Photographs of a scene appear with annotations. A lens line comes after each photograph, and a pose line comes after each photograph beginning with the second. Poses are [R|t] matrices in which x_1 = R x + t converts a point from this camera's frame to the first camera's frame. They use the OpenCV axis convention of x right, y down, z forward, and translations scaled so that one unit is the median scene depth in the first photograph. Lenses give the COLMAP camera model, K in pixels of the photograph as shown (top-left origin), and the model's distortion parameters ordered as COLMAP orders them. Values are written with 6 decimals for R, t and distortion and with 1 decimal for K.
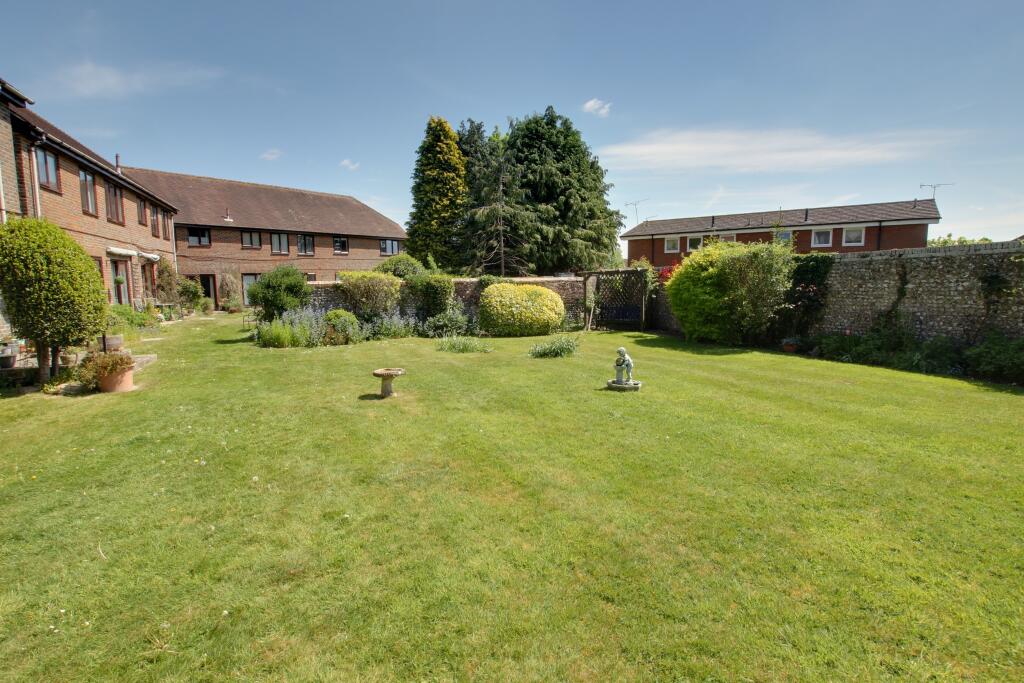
lens RADIAL K [[469.7, 0, 518.5], [0, 469.7, 338.1], [0, 0, 1]] dist [-0.002657, 0.000433]
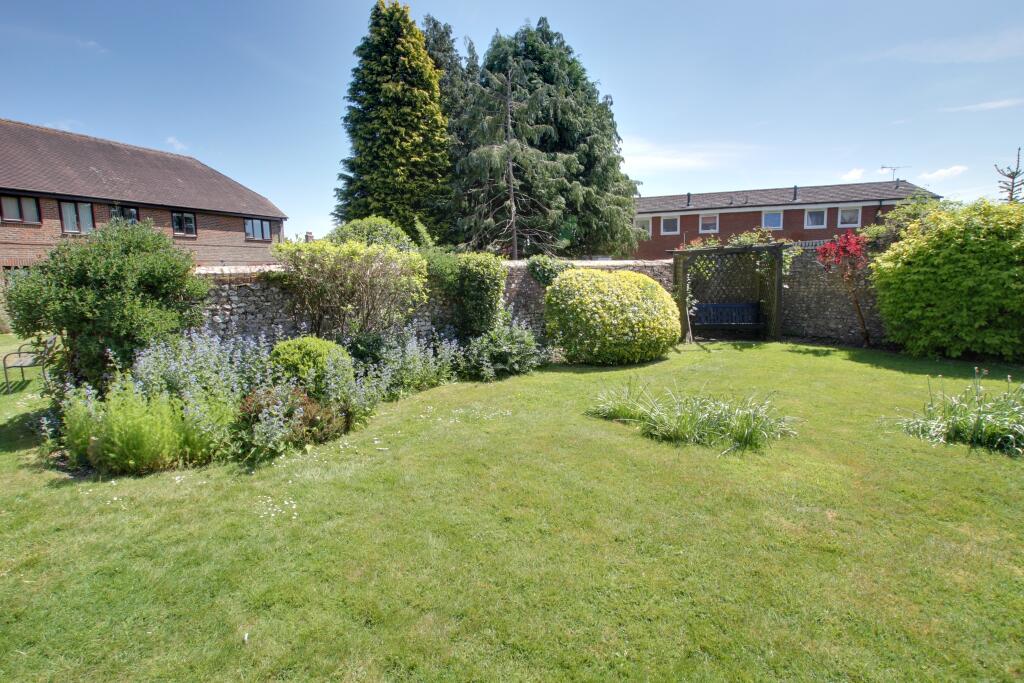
lens RADIAL K [[469.7, 0, 518.5], [0, 469.7, 338.1], [0, 0, 1]] dist [-0.002657, 0.000433]
pose [[0.958008, -0.052254, 0.281939, -0.212782], [0.048495, 0.998617, 0.020298, -0.038602], [-0.282609, -0.005773, 0.959218, 0.380218]]
